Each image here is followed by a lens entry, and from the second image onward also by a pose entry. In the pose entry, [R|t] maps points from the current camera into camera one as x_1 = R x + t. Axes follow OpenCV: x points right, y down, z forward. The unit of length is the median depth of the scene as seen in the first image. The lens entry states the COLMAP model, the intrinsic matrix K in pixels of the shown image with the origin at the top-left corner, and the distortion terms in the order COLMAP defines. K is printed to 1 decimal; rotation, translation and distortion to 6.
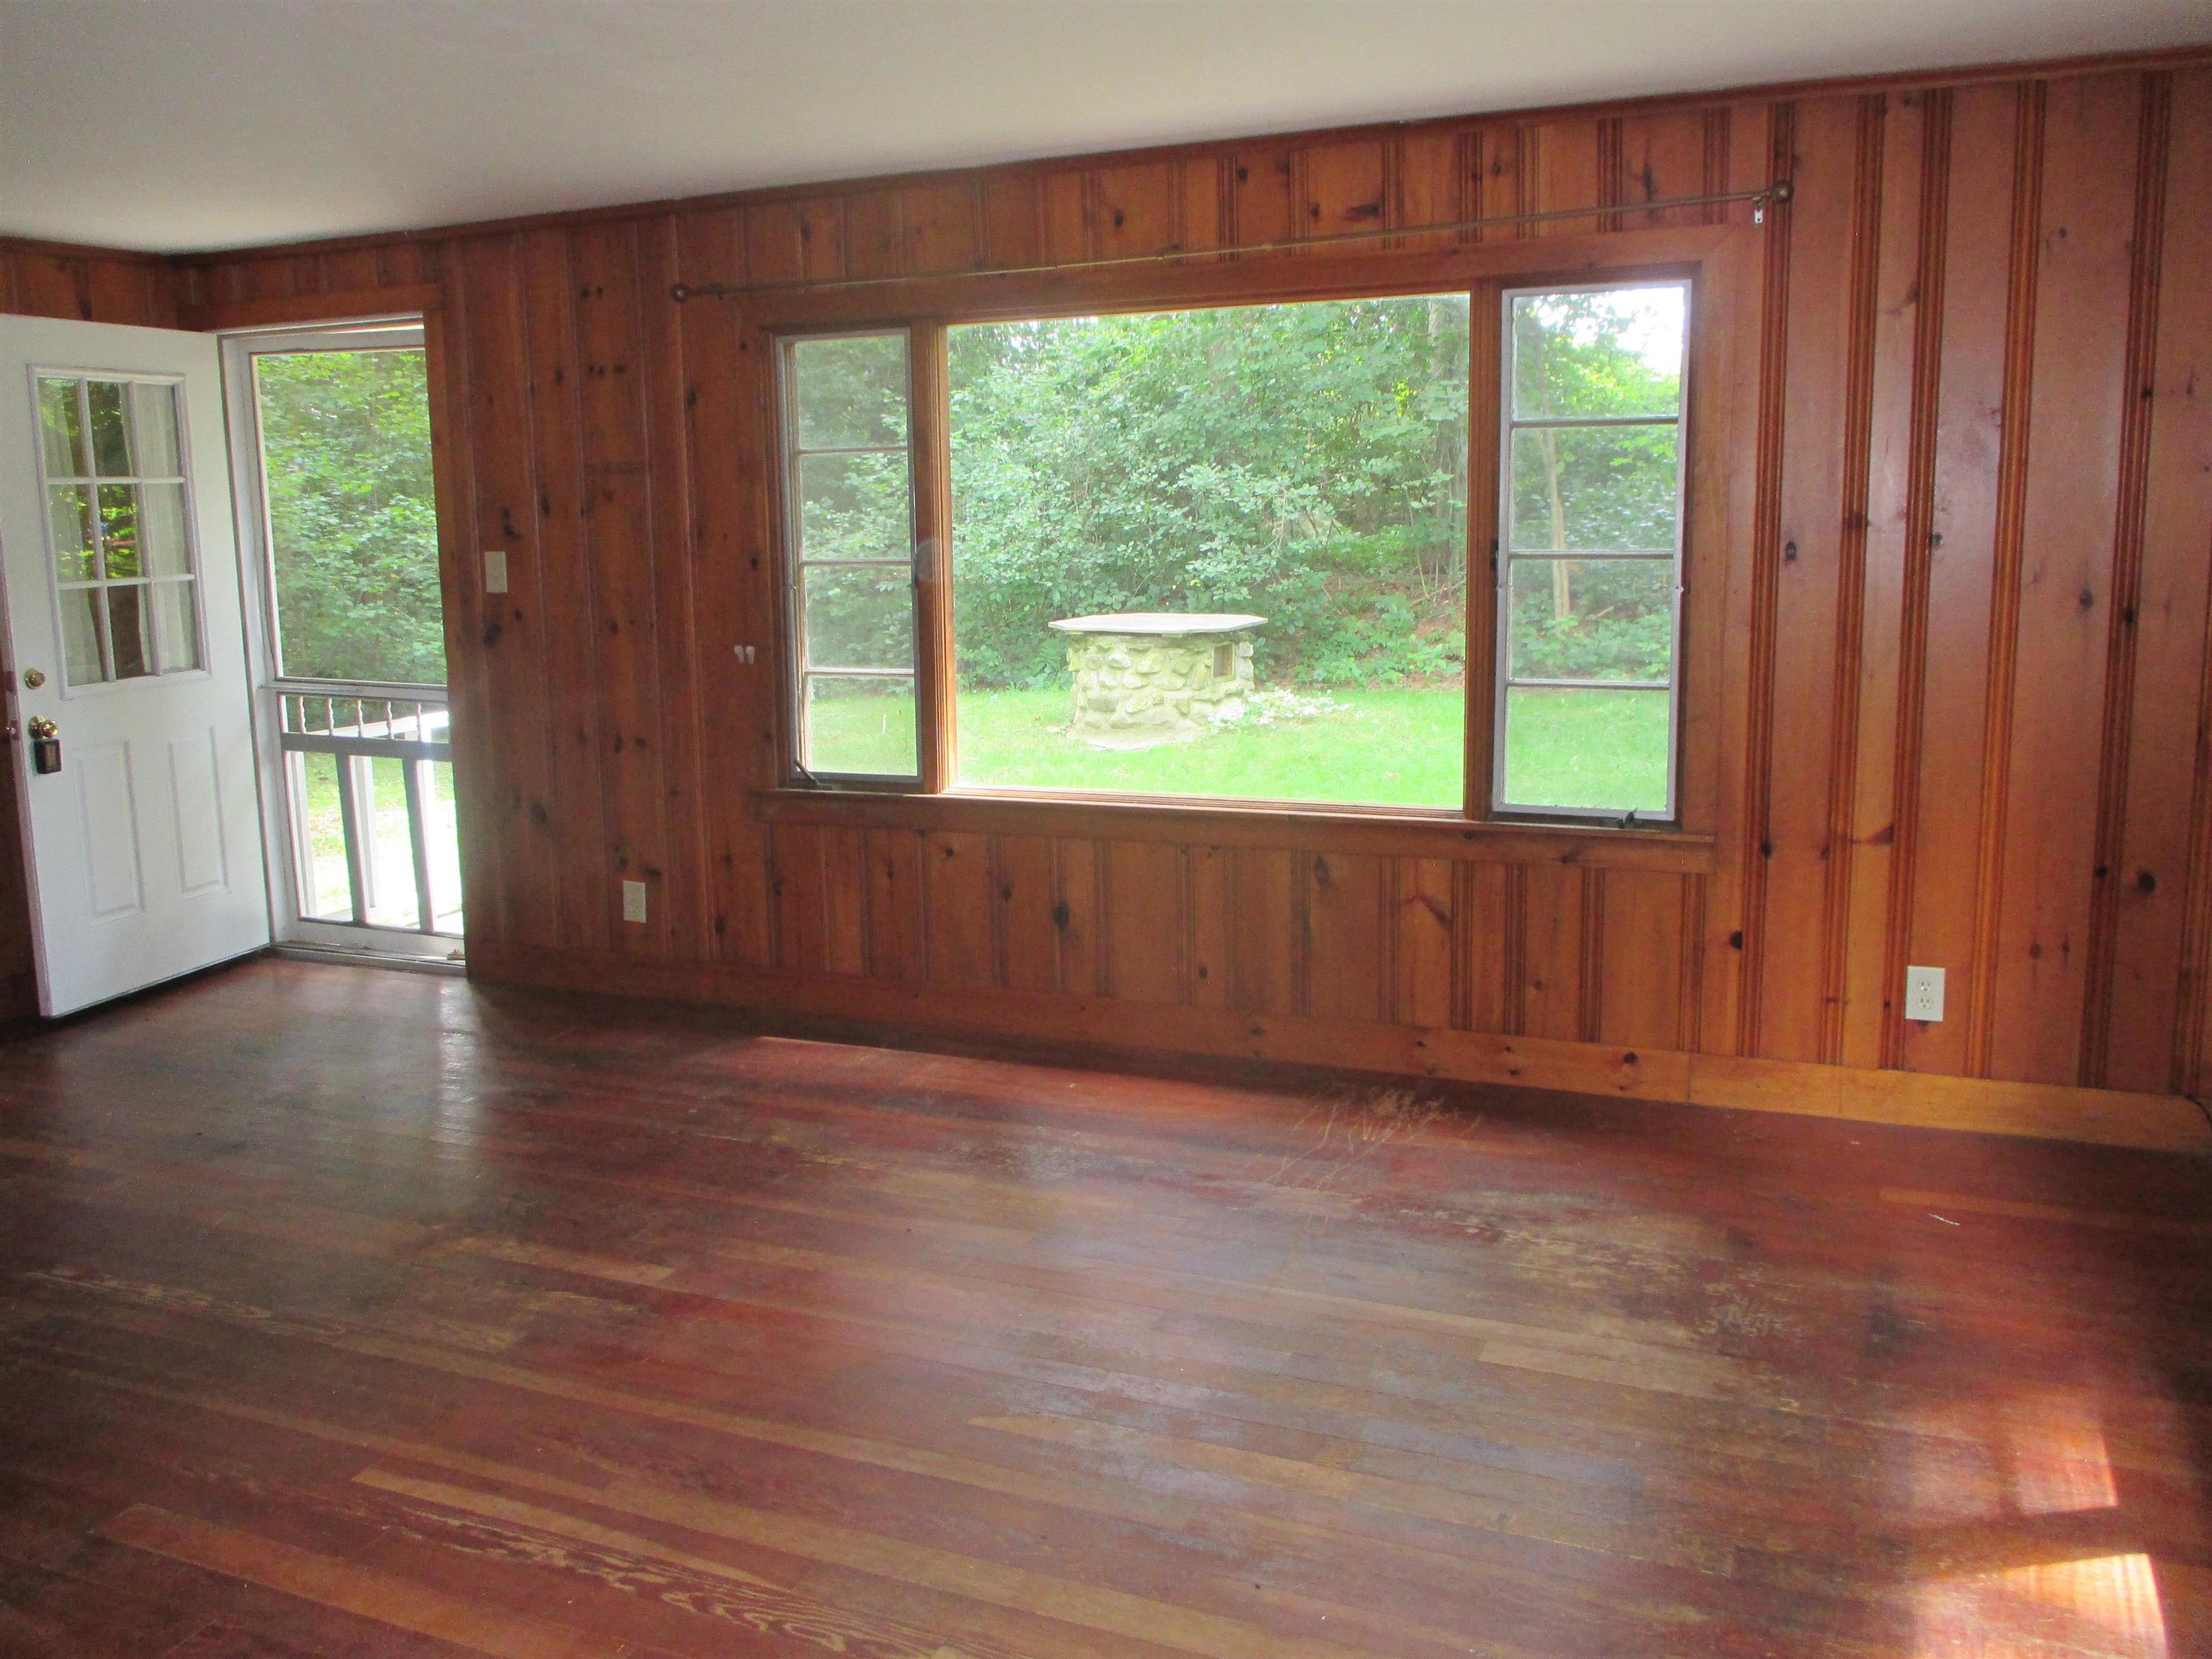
lens RADIAL K [[1957.3, 0, 1106.0], [0, 1957.3, 829.5], [0, 0, 1]] dist [-0.001853, 0.025218]
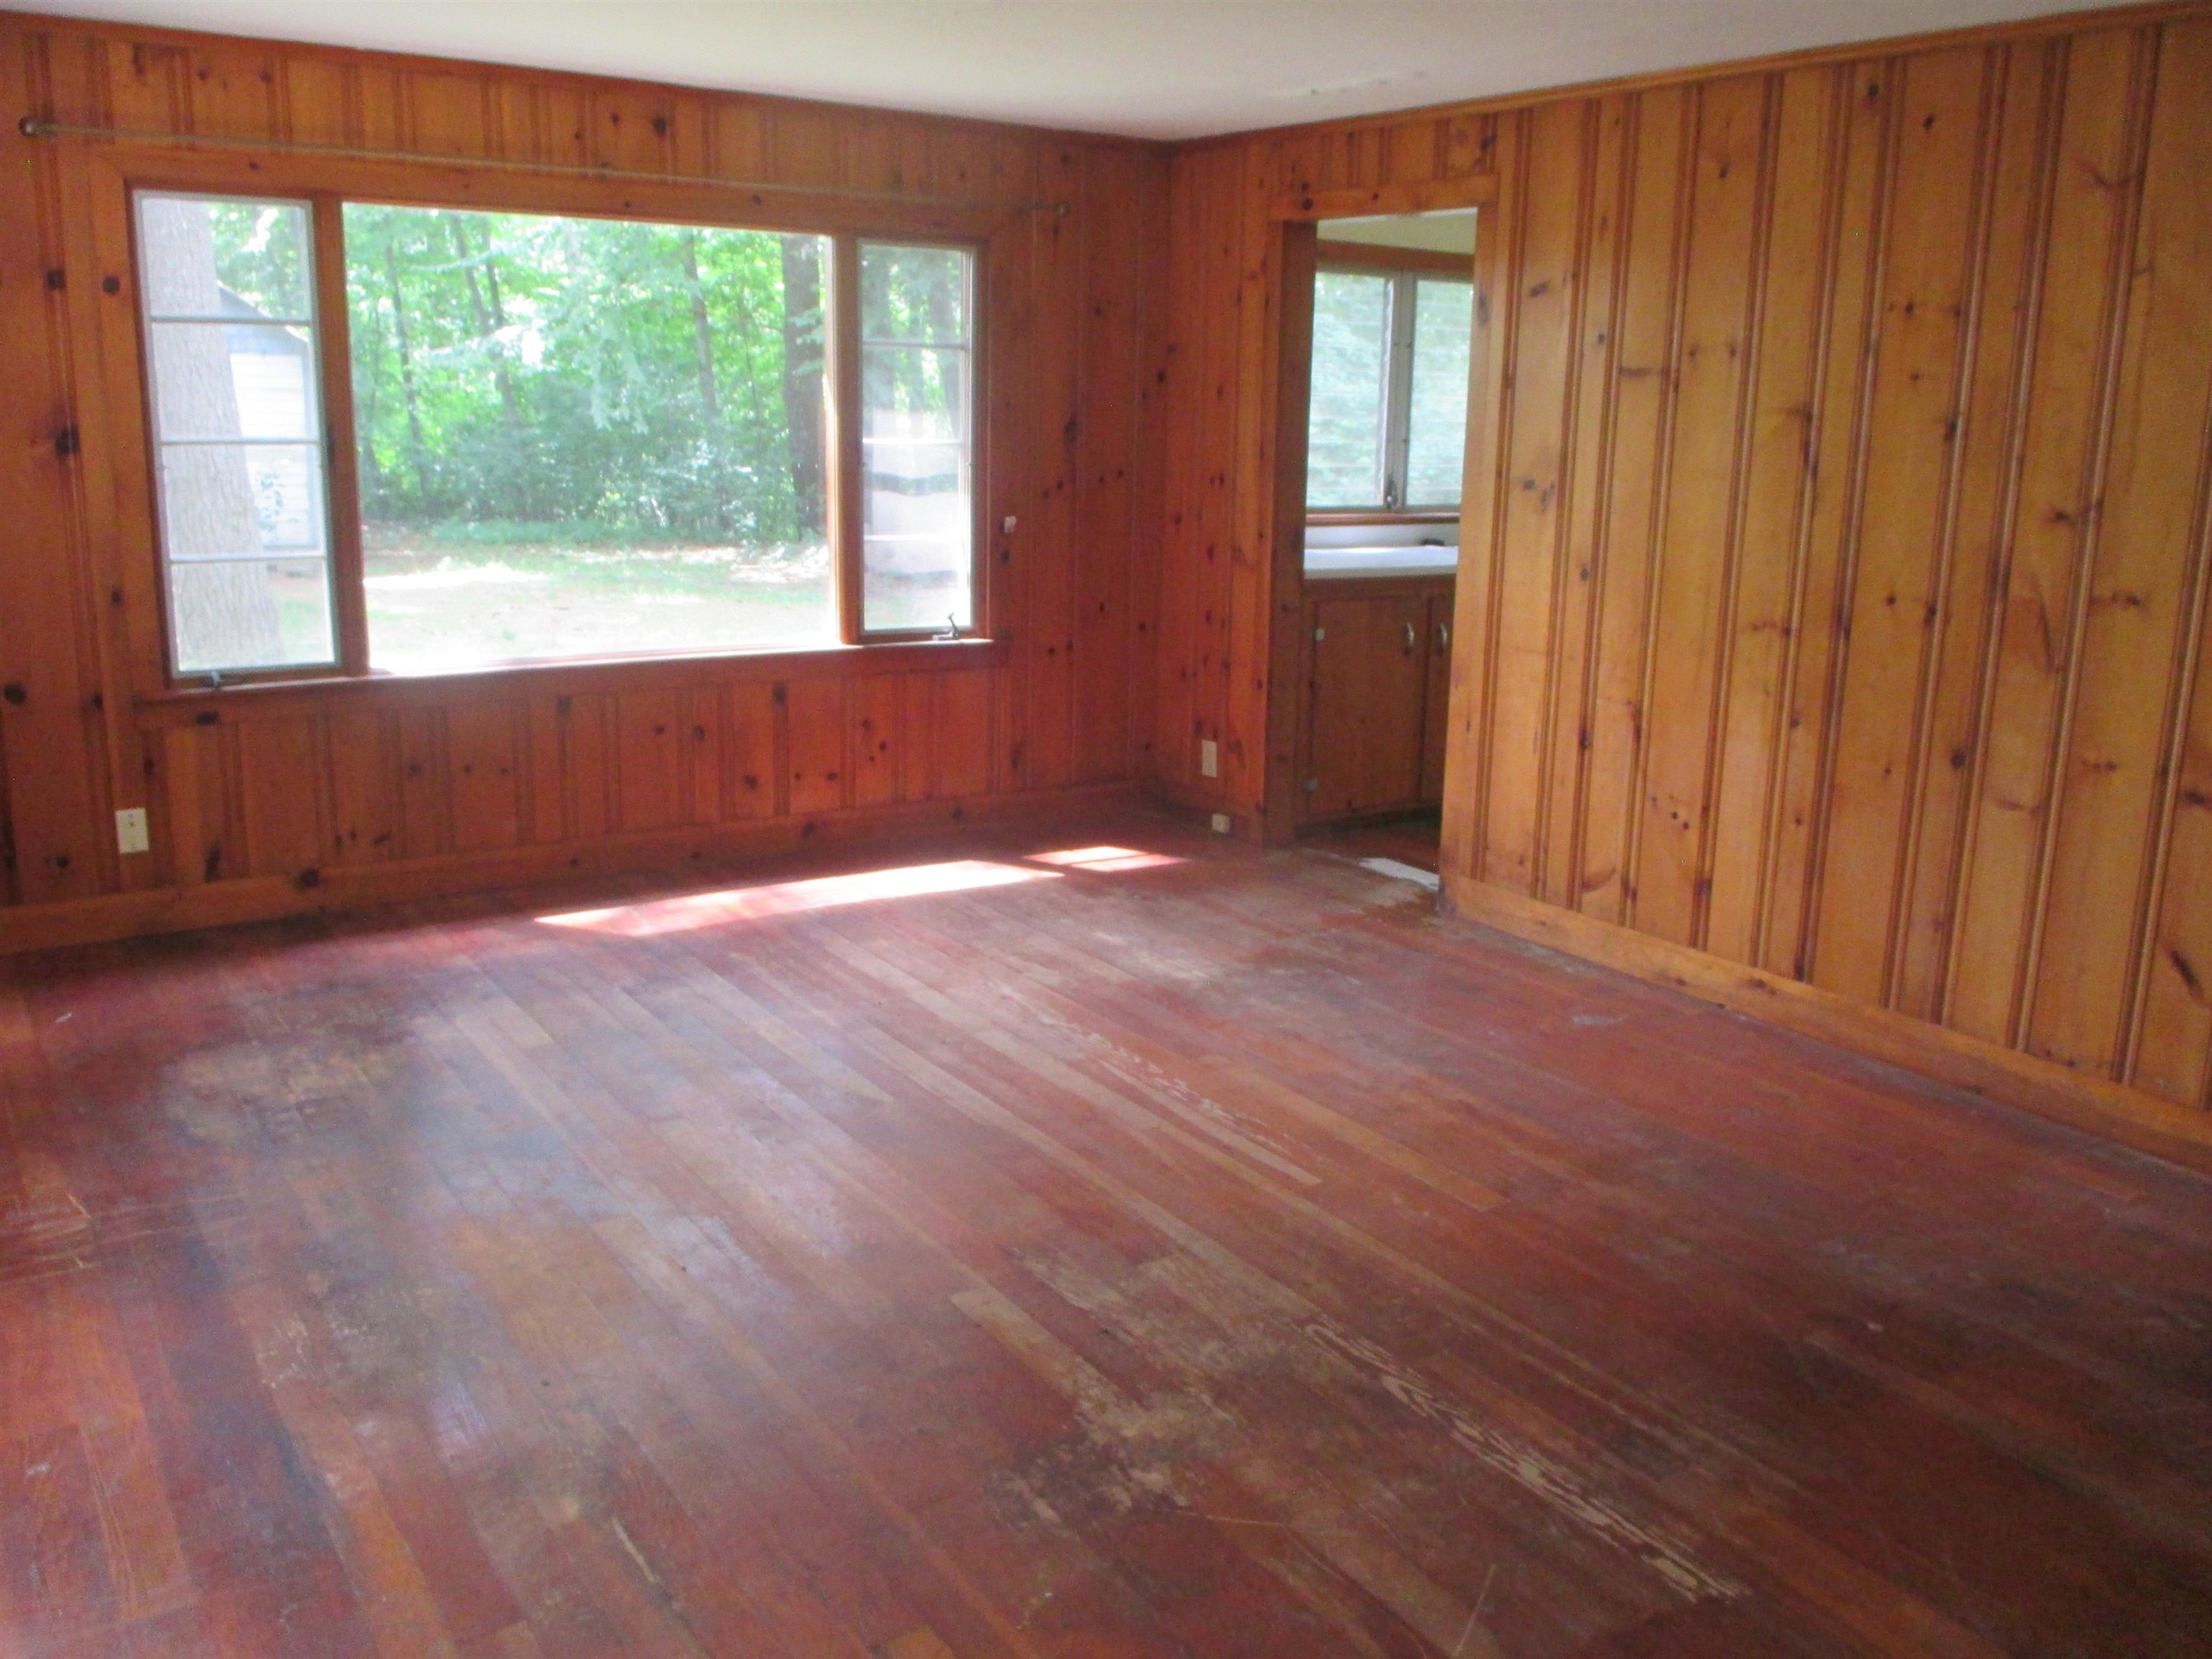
lens RADIAL K [[1957.3, 0, 1106.0], [0, 1957.3, 829.5], [0, 0, 1]] dist [-0.001853, 0.025218]
pose [[-0.859329, -0.107405, 0.500018, -0.820956], [0.087742, 0.932240, 0.351041, -0.316812], [-0.503840, 0.345533, -0.791677, 1.875704]]
